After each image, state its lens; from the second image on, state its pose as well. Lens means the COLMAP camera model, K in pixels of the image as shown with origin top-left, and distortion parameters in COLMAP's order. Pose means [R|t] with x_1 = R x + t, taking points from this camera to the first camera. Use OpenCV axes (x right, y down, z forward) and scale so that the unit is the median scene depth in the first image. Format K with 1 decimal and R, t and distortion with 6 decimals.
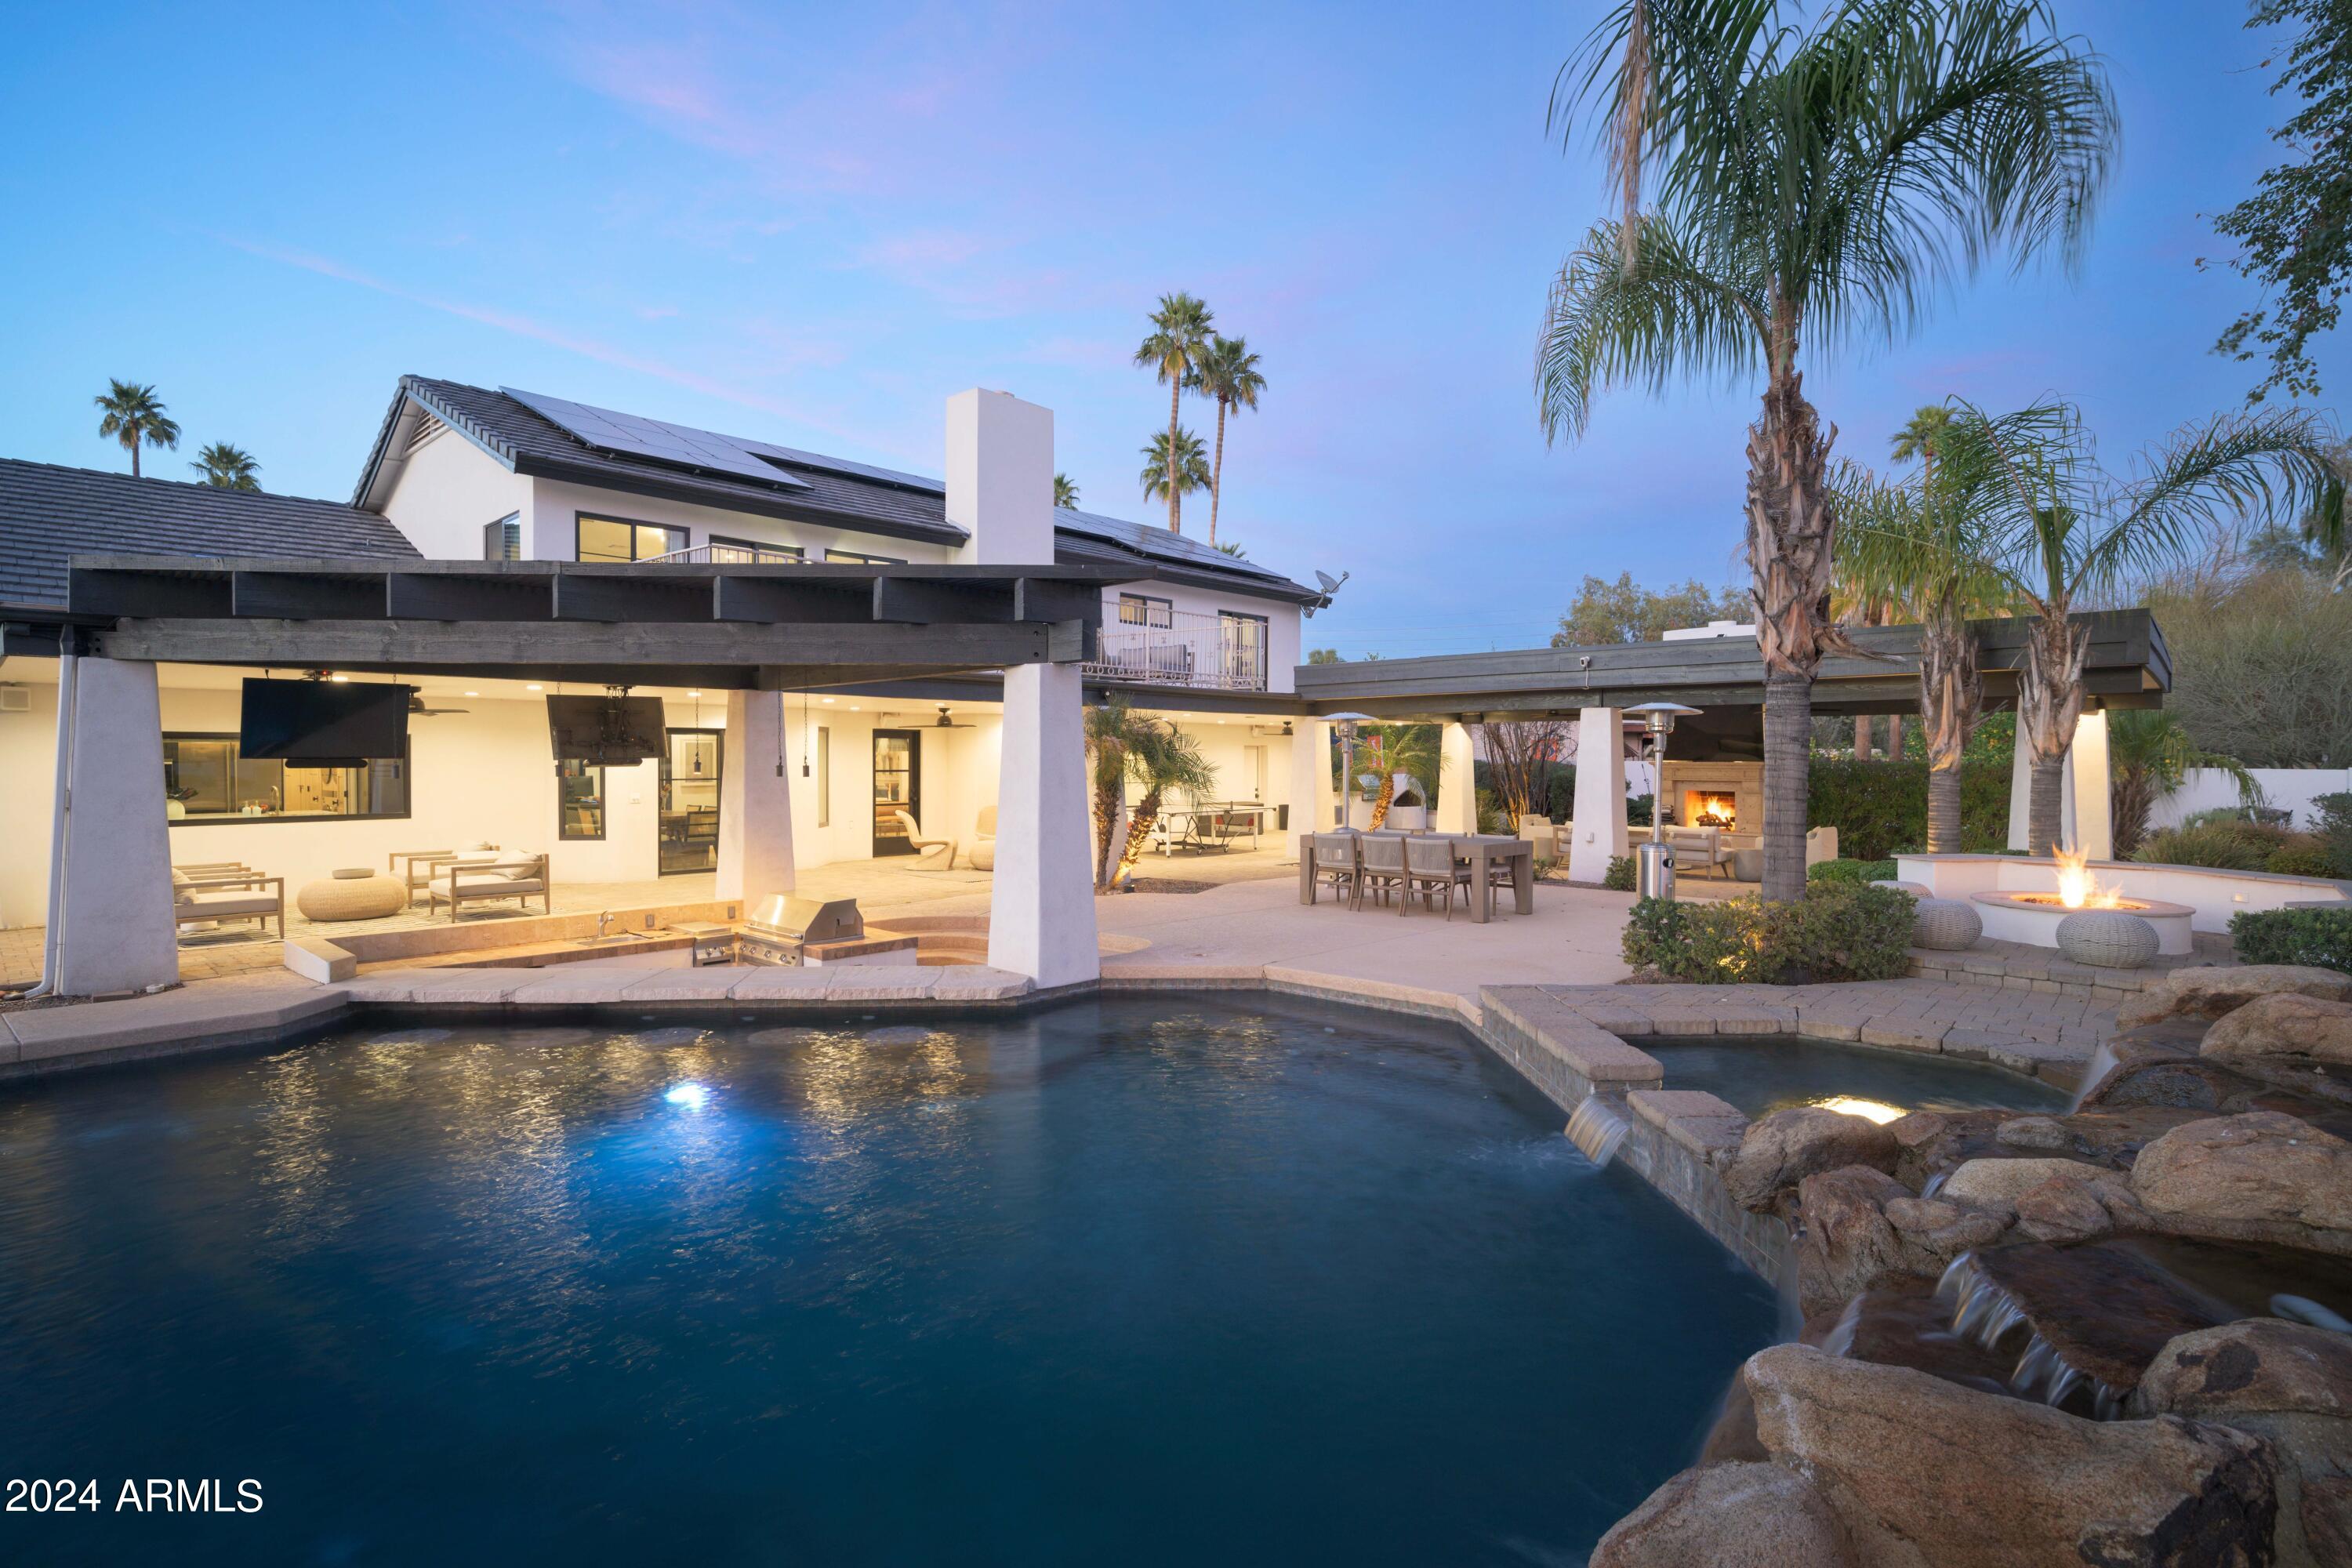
lens RADIAL K [[1131.3, 0, 1219.4], [0, 1131.3, 759.9], [0, 0, 1]] dist [-0.001666, -0.000948]
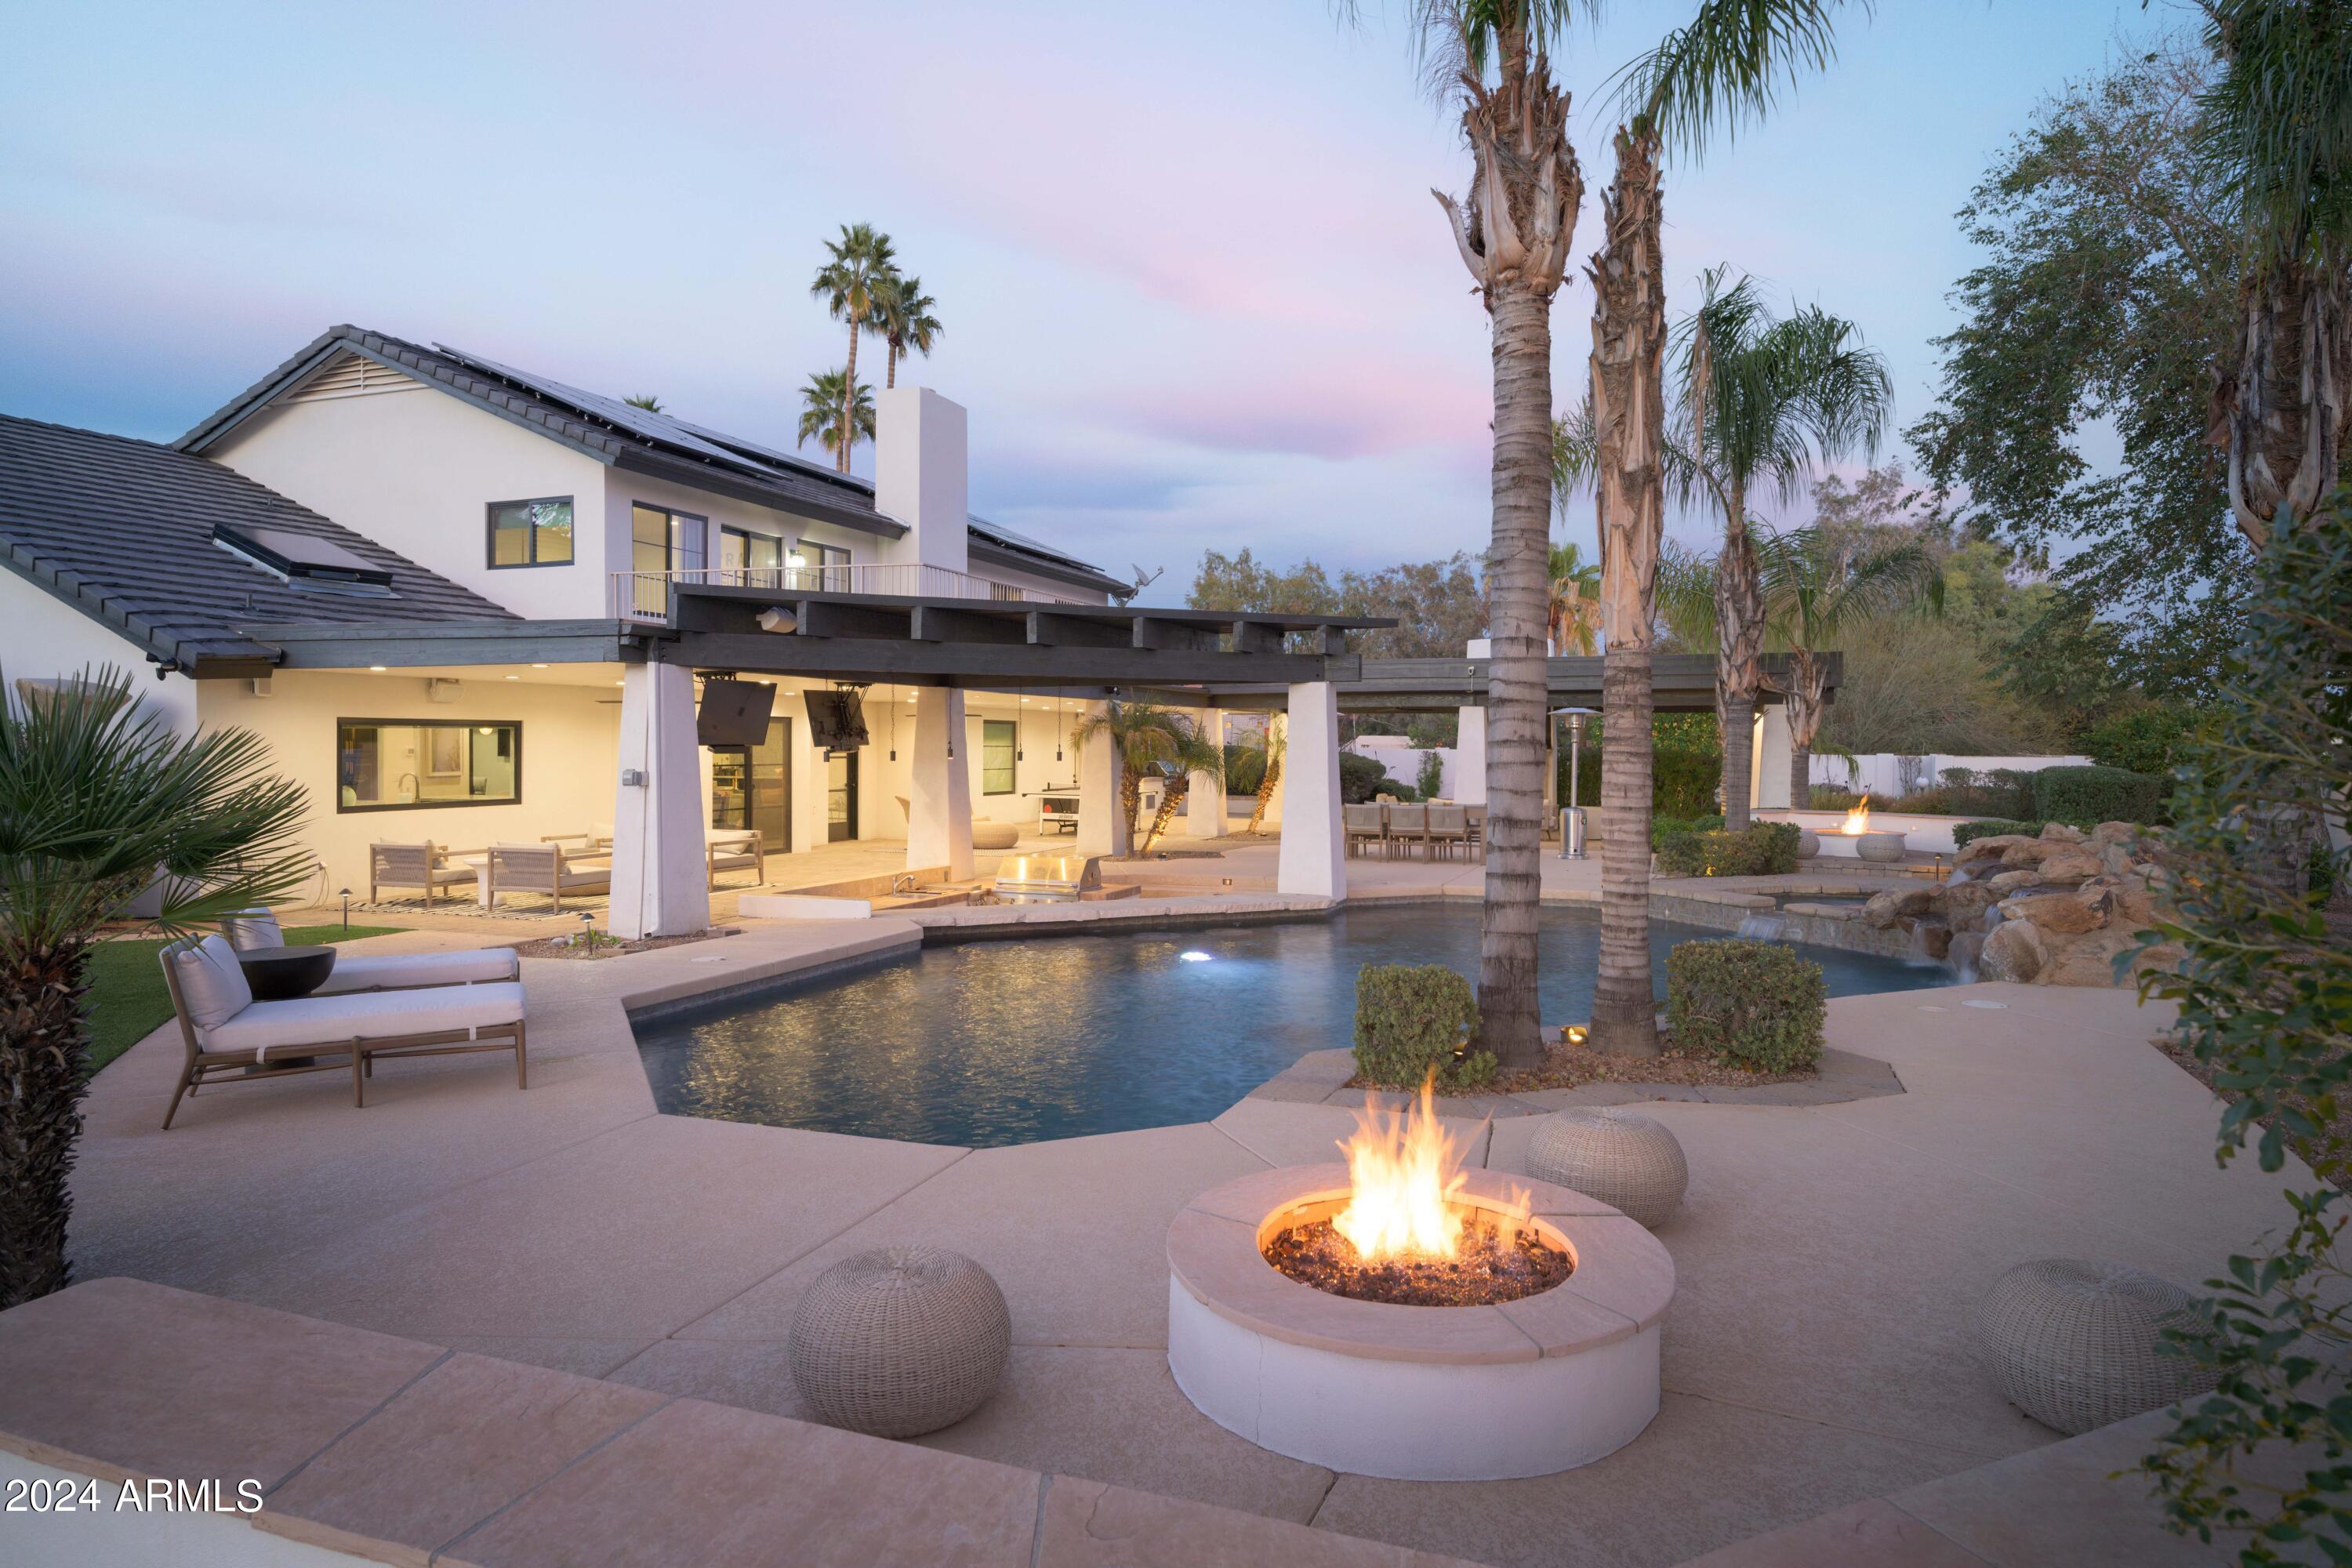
lens RADIAL K [[1435.2, 0, 1191.7], [0, 1435.2, 728.9], [0, 0, 1]] dist [0.003817, -0.001152]
pose [[0.923806, 0.007176, 0.382793, -0.472506], [-0.002731, 0.999922, -0.012154, -0.000763], [-0.382850, 0.010183, 0.923754, -0.299351]]
